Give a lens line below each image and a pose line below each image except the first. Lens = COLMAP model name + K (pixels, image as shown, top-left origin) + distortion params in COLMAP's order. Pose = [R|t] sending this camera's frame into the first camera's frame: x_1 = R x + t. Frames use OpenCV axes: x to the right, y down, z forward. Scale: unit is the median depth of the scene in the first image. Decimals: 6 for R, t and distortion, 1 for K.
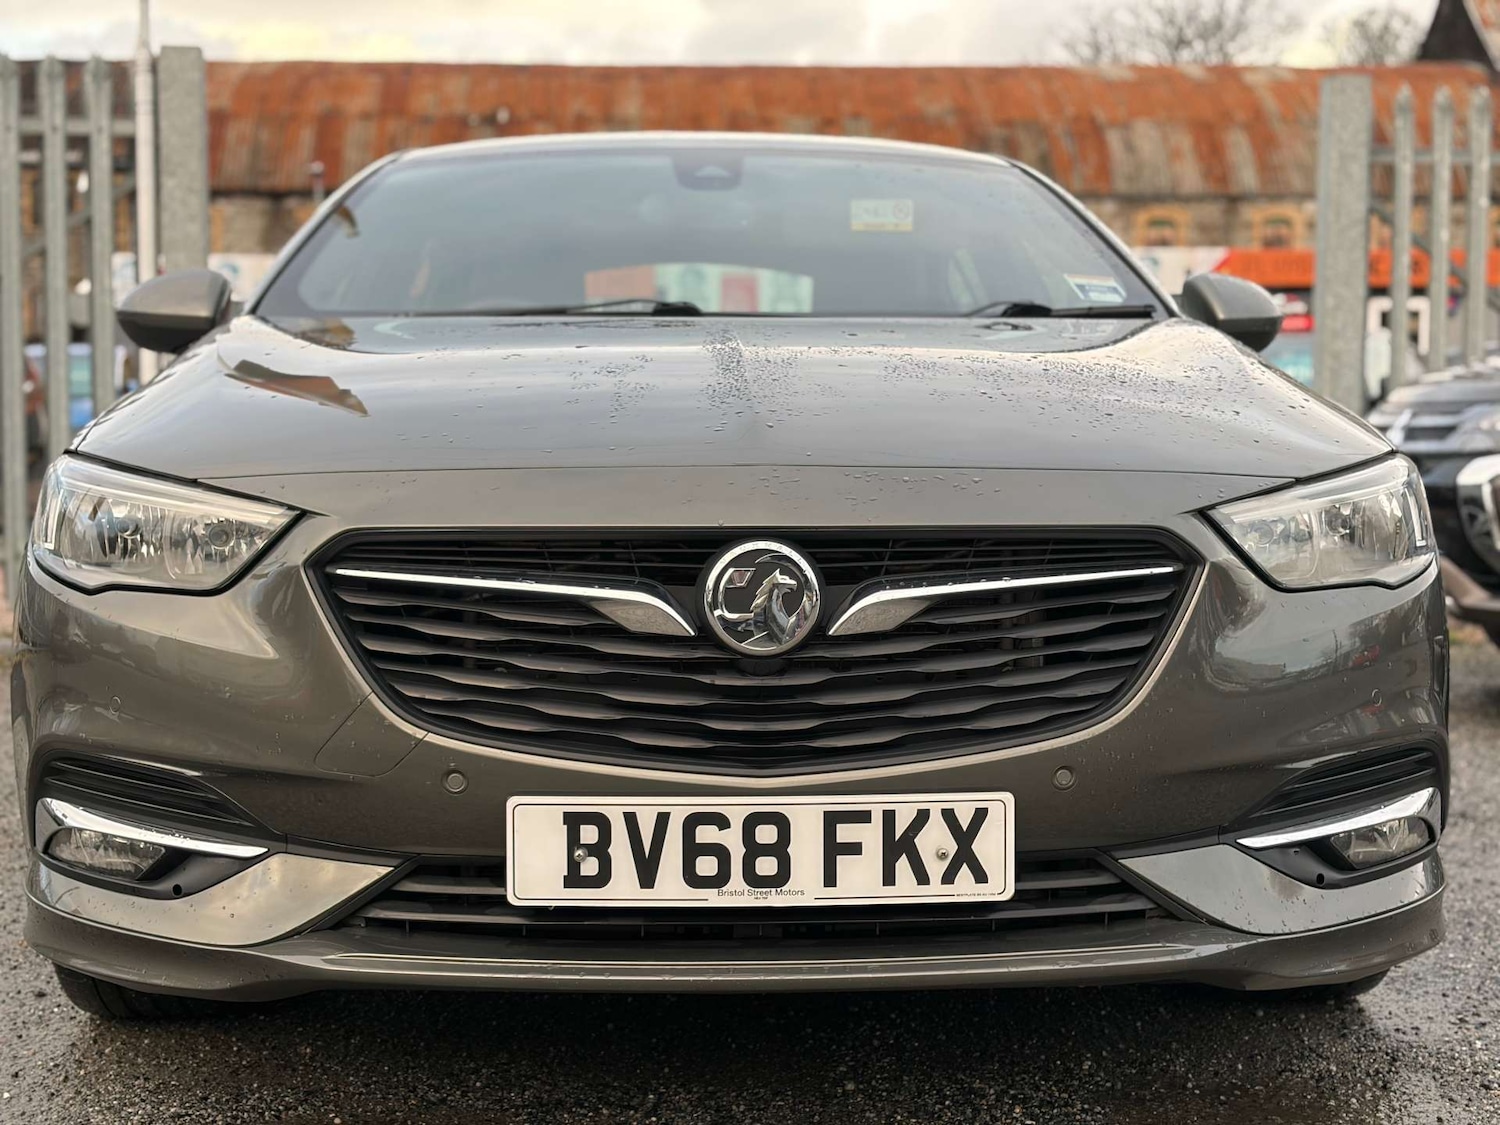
lens RADIAL K [[2506.4, 0, 749.6], [0, 2506.4, 576.2], [0, 0, 1]] dist [0.119850, 0.000000]
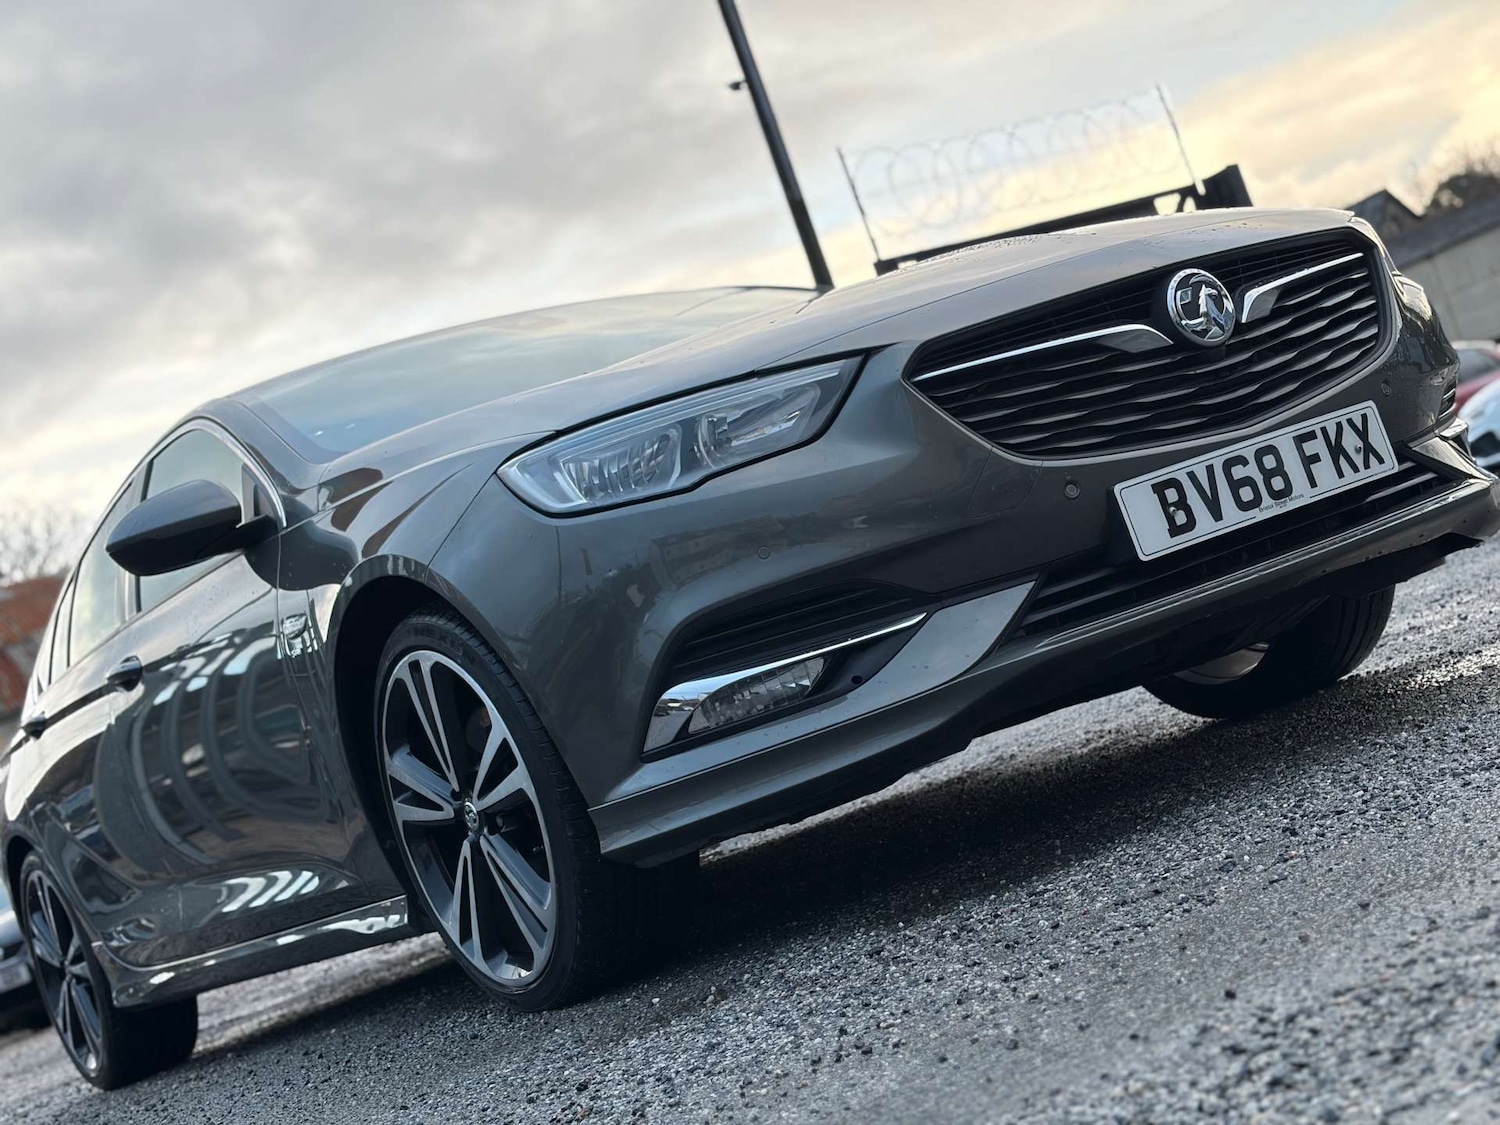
lens RADIAL K [[2506.4, 0, 757.0], [0, 2506.4, 565.6], [0, 0, 1]] dist [0.119850, 0.000000]
pose [[0.827192, -0.266555, 0.494674, -0.927146], [0.368505, 0.921922, -0.119435, 0.216718], [-0.424215, 0.281085, 0.860833, -0.061498]]
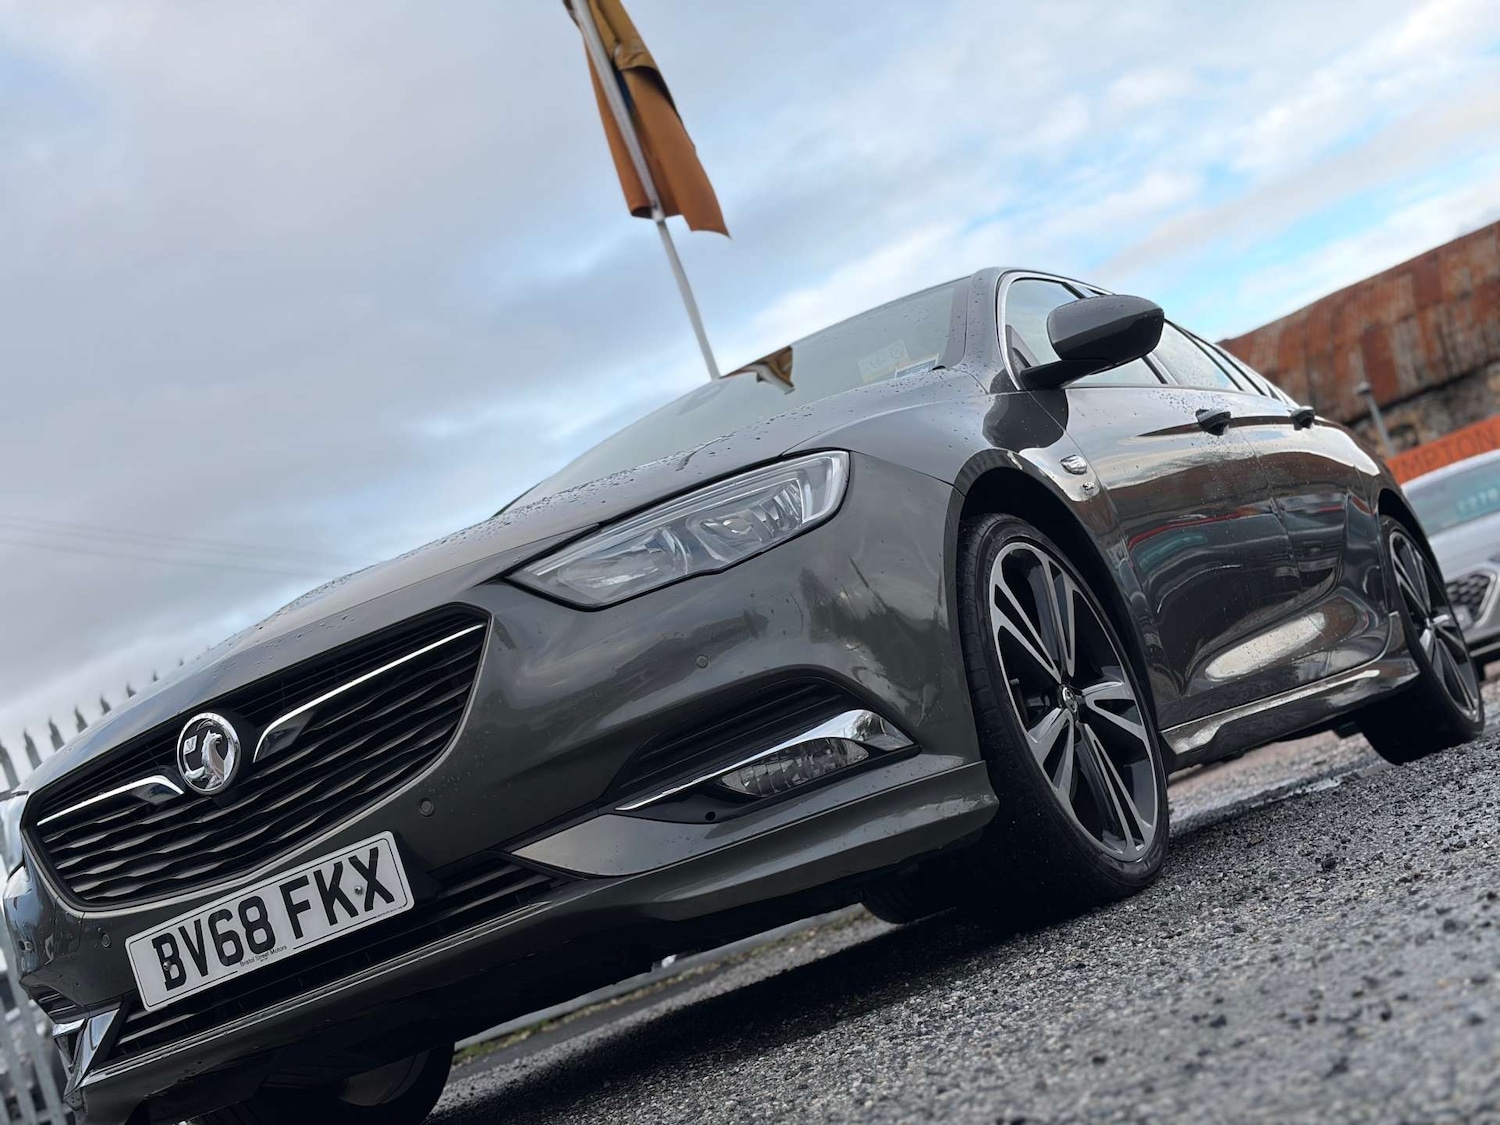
lens RADIAL K [[2506.4, 0, 751.0], [0, 2506.4, 567.9], [0, 0, 1]] dist [0.119850, 0.000000]
pose [[0.791398, -0.351489, -0.500144, 0.987587], [0.295004, 0.936185, -0.191131, 0.270805], [0.535408, 0.003716, 0.844586, -0.034033]]
